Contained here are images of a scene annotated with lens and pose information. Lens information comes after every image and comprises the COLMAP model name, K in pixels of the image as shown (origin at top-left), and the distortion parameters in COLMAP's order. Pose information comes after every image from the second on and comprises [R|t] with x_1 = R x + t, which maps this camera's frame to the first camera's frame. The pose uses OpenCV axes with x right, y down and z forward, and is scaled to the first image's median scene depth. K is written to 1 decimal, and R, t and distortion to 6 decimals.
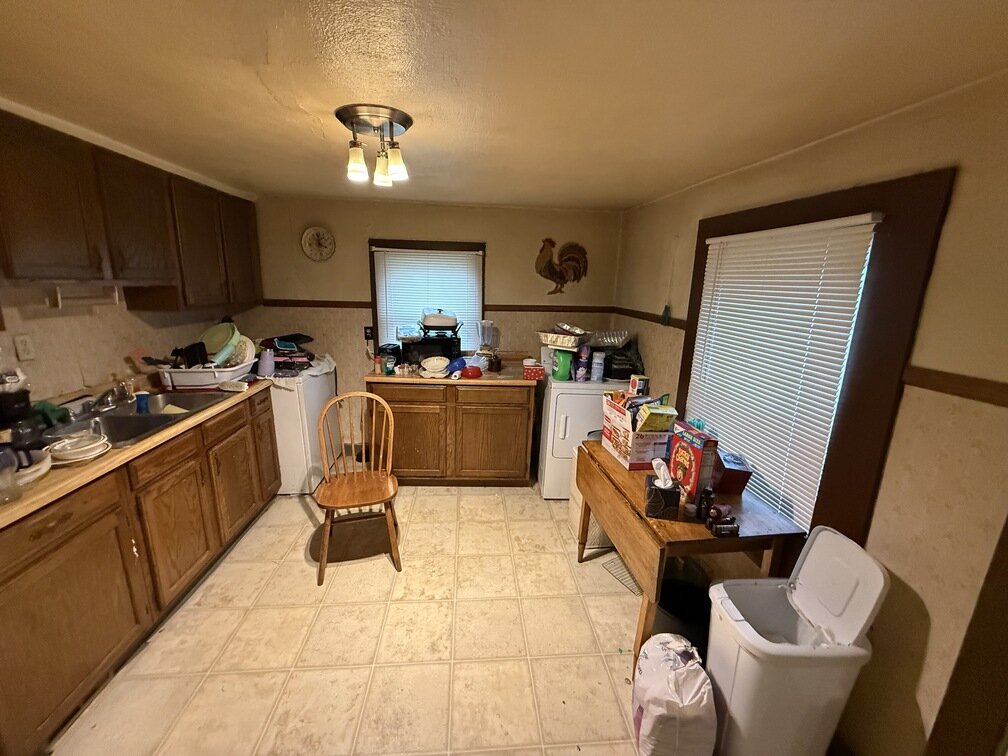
lens RADIAL K [[403.4, 0, 499.3], [0, 403.4, 380.1], [0, 0, 1]] dist [0.000981, 0.000261]
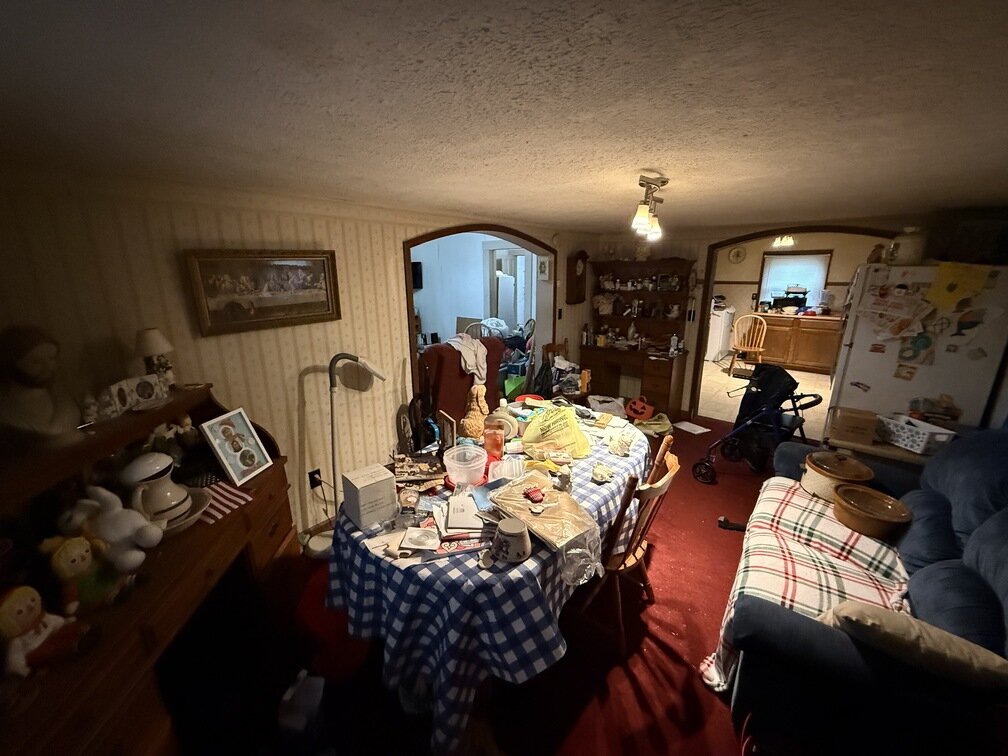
lens RADIAL K [[403.4, 0, 497.7], [0, 403.4, 379.1], [0, 0, 1]] dist [0.000981, 0.000261]
pose [[0.711997, 0.148783, -0.686239, 0.259799], [-0.137924, 0.987889, 0.071082, 0.384213], [0.688504, 0.044038, 0.723894, -1.594855]]
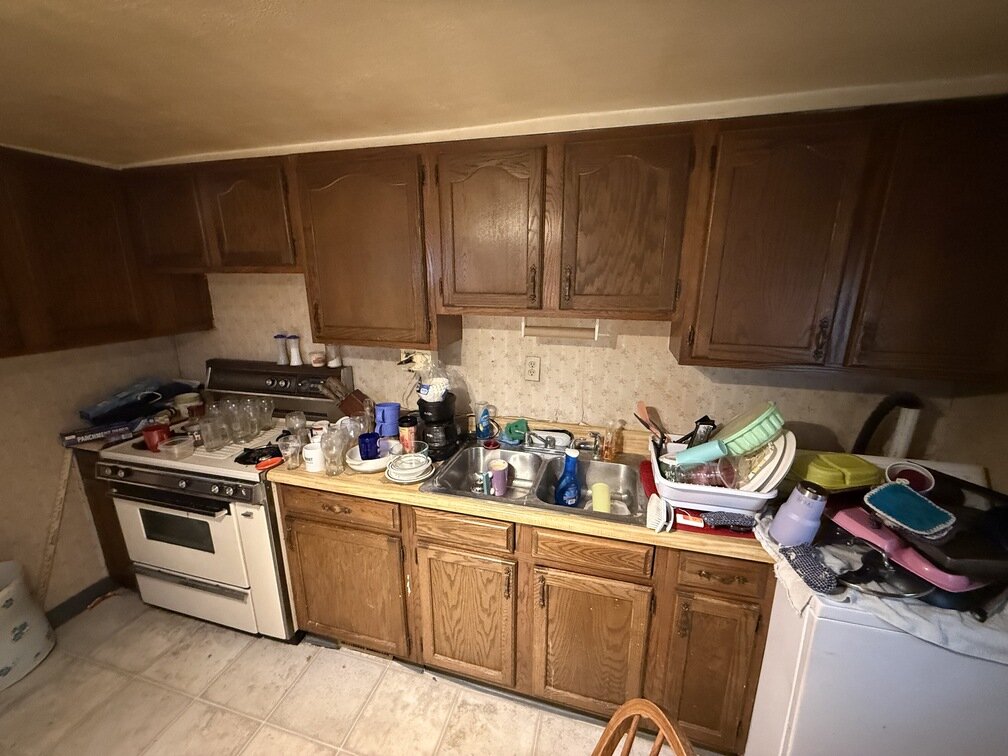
lens RADIAL K [[403.4, 0, 503.3], [0, 403.4, 371.7], [0, 0, 1]] dist [0.000981, 0.000261]
pose [[-0.344202, 0.200777, -0.917177, -0.103886], [-0.227509, 0.929919, 0.288947, -0.203096], [0.910914, 0.308122, -0.274401, 0.692169]]
